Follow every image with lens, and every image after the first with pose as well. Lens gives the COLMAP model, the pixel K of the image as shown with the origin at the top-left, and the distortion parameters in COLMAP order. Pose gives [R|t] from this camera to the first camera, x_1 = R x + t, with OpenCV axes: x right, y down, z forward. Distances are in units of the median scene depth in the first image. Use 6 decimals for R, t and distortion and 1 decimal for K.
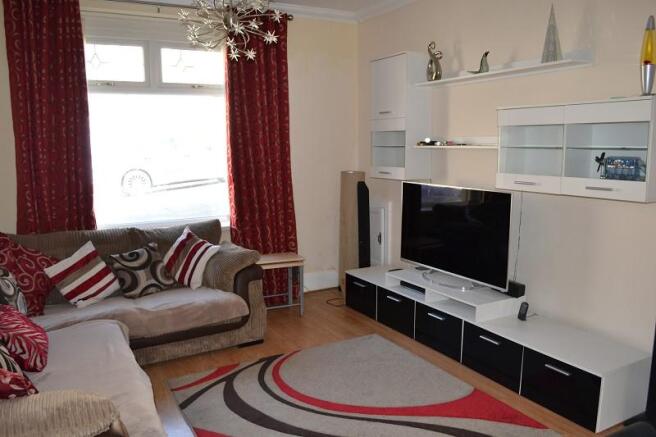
lens RADIAL K [[527.3, 0, 328.7], [0, 527.3, 218.7], [0, 0, 1]] dist [-0.055923, -0.007849]
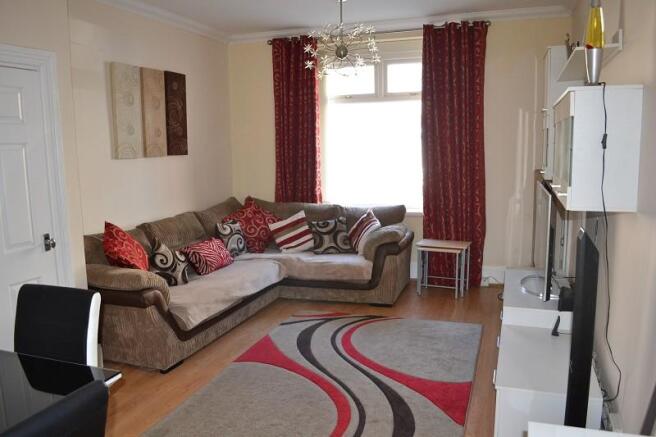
lens RADIAL K [[527.3, 0, 332.5], [0, 527.3, 219.7], [0, 0, 1]] dist [-0.055923, -0.007849]
pose [[0.670451, 0.102887, -0.734785, 0.664199], [-0.093333, 0.994167, 0.054045, -0.017502], [0.736060, 0.032346, 0.676143, 0.077571]]
